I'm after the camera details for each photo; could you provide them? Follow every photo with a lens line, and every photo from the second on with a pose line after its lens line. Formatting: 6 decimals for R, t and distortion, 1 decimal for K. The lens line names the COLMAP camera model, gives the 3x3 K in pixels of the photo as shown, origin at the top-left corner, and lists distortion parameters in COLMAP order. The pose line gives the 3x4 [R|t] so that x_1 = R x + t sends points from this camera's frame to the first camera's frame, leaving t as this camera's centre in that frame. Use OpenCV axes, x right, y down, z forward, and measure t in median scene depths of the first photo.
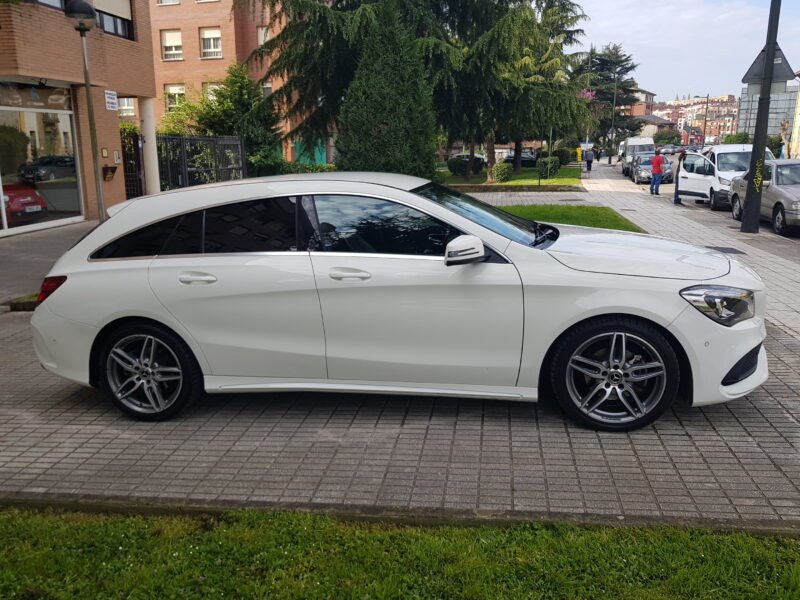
lens RADIAL K [[612.6, 0, 400.0], [0, 612.6, 300.0], [0, 0, 1]] dist [0.044962, -0.085435]
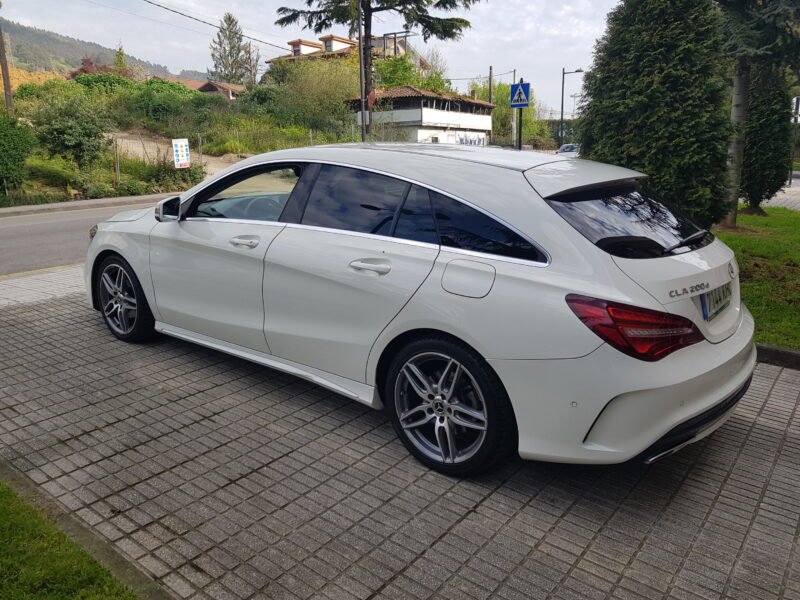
lens RADIAL K [[605.3, 0, 404.7], [0, 605.3, 287.3], [0, 0, 1]] dist [0.075429, -0.130266]
pose [[-0.866960, -0.080407, 0.491848, -0.672282], [0.139582, 0.908228, 0.394512, -0.420338], [-0.478431, 0.410679, -0.776174, 2.037133]]
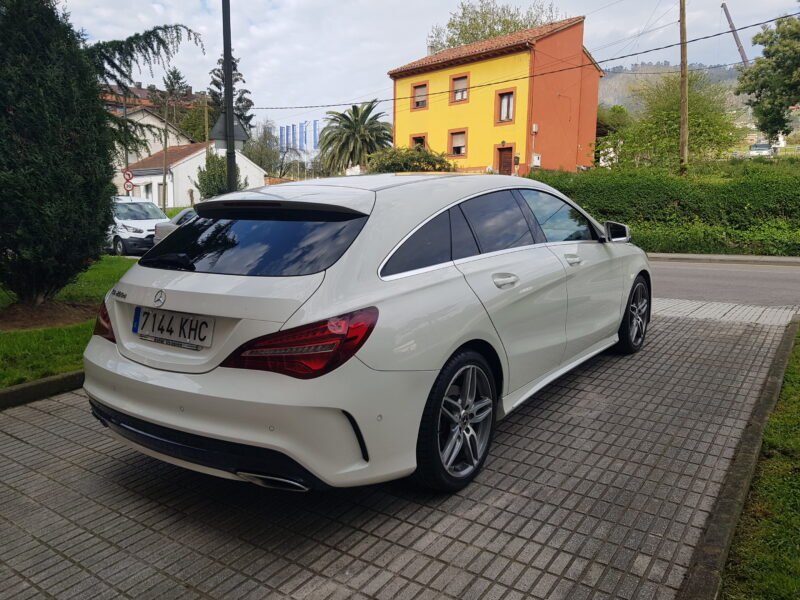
lens RADIAL K [[605.7, 0, 395.5], [0, 605.7, 301.5], [0, 0, 1]] dist [0.042171, -0.066487]
pose [[0.444815, -0.112844, 0.888485, -1.123866], [0.198021, 0.979871, 0.025312, -0.057079], [-0.873457, 0.164679, 0.458207, 0.743636]]
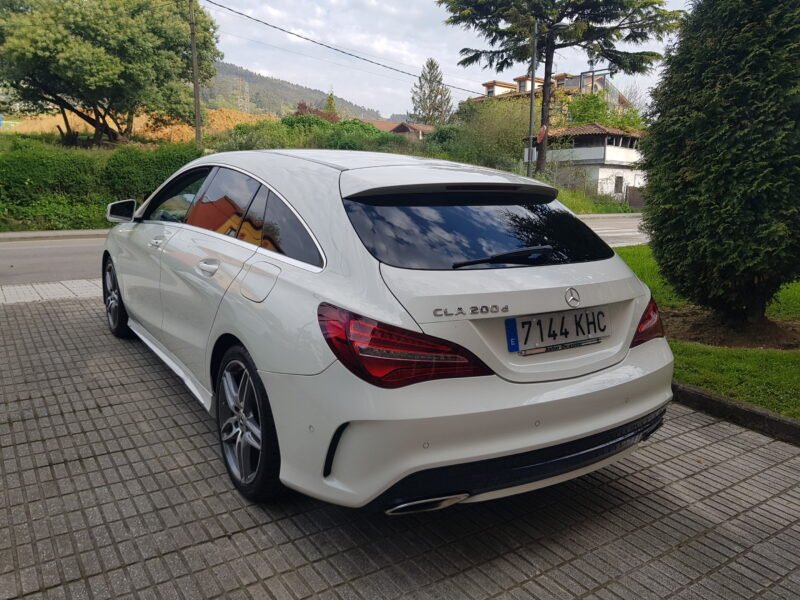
lens RADIAL K [[612.6, 0, 400.0], [0, 612.6, 300.0], [0, 0, 1]] dist [0.044962, -0.085435]
pose [[-0.673916, -0.120176, 0.728969, -0.965374], [0.165791, 0.936919, 0.307728, -0.300356], [-0.719966, 0.328239, -0.611480, 1.751594]]
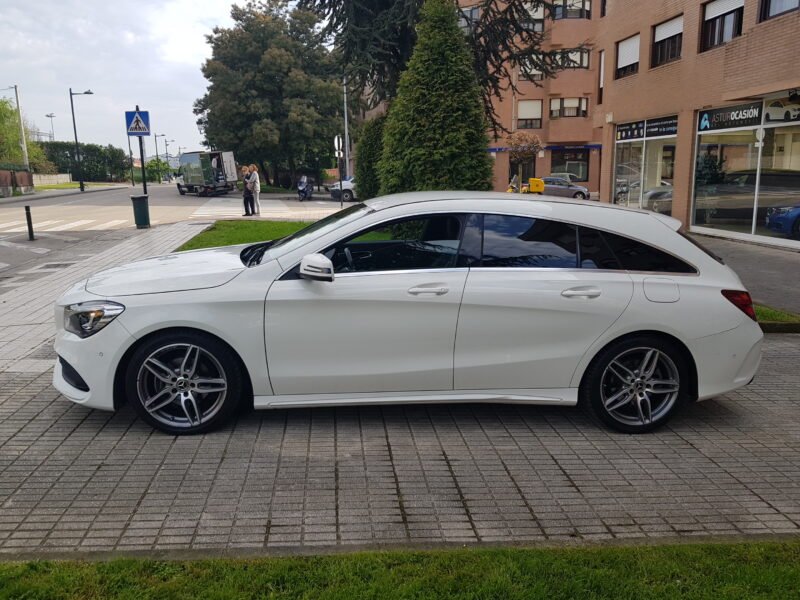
lens RADIAL K [[601.9, 0, 383.9], [0, 601.9, 300.8], [0, 0, 1]] dist [0.048100, -0.075171]
pose [[-0.976212, 0.072607, -0.204300, 0.262796], [-0.021658, 0.904894, 0.425085, -0.545651], [0.215734, 0.419397, -0.881796, 2.251469]]
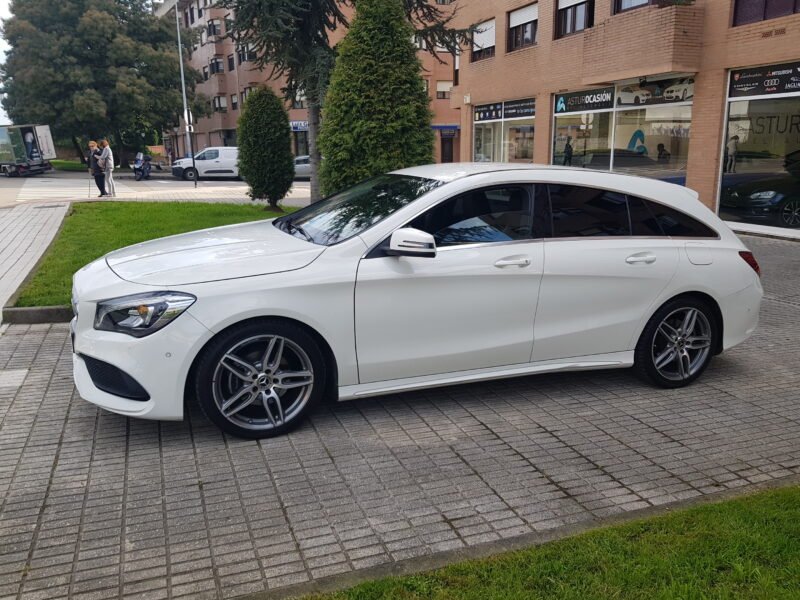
lens RADIAL K [[603.8, 0, 389.8], [0, 603.8, 301.6], [0, 0, 1]] dist [0.048954, -0.081516]
pose [[-0.880149, 0.135595, -0.454919, 0.602788], [-0.089524, 0.893725, 0.439592, -0.496972], [0.466179, 0.427632, -0.774473, 2.079949]]
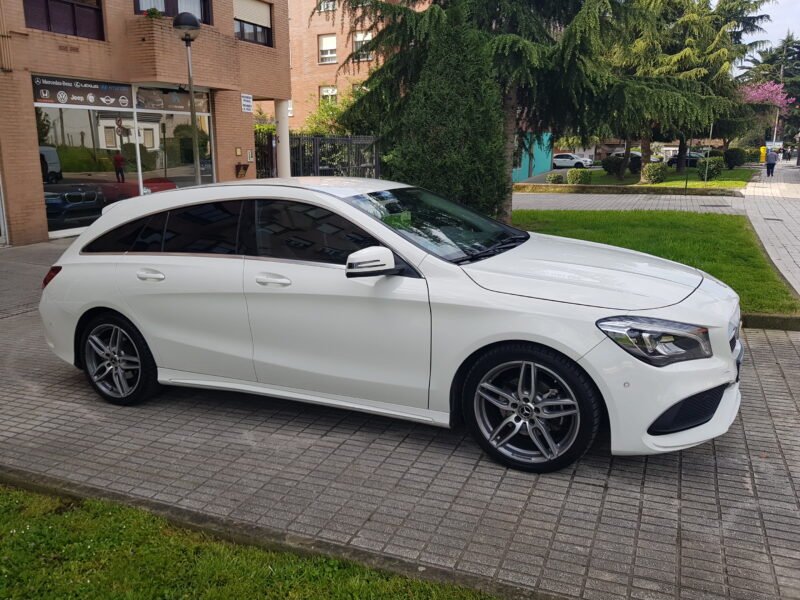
lens RADIAL K [[616.5, 0, 398.3], [0, 616.5, 293.4], [0, 0, 1]] dist [0.041354, -0.071310]
pose [[0.966939, 0.061320, -0.247525, 0.344076], [-0.063262, 0.997997, 0.000107, -0.030913], [0.247036, 0.015555, 0.968882, 0.068803]]
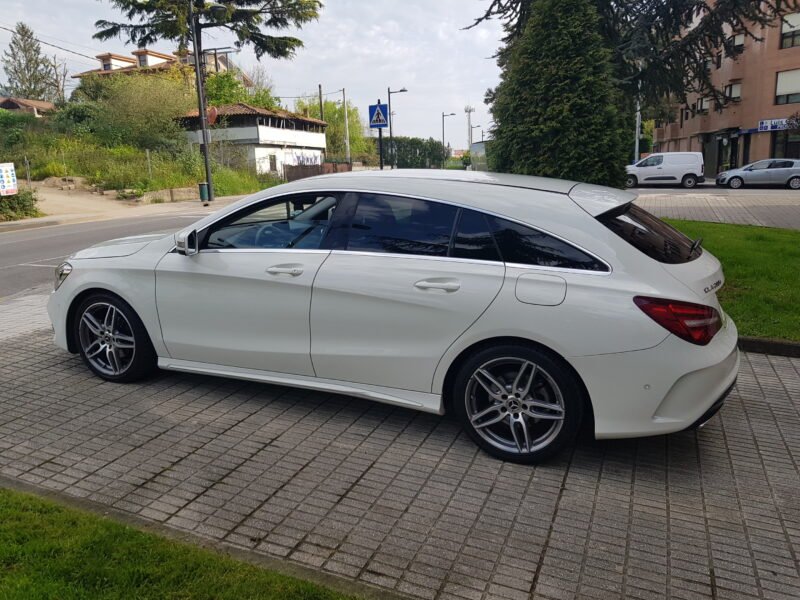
lens RADIAL K [[603.8, 0, 389.8], [0, 603.8, 301.6], [0, 0, 1]] dist [0.048954, -0.081516]
pose [[-0.962922, -0.010698, 0.269568, -0.415709], [0.108121, 0.900153, 0.421942, -0.488468], [-0.247167, 0.435443, -0.865620, 2.205146]]
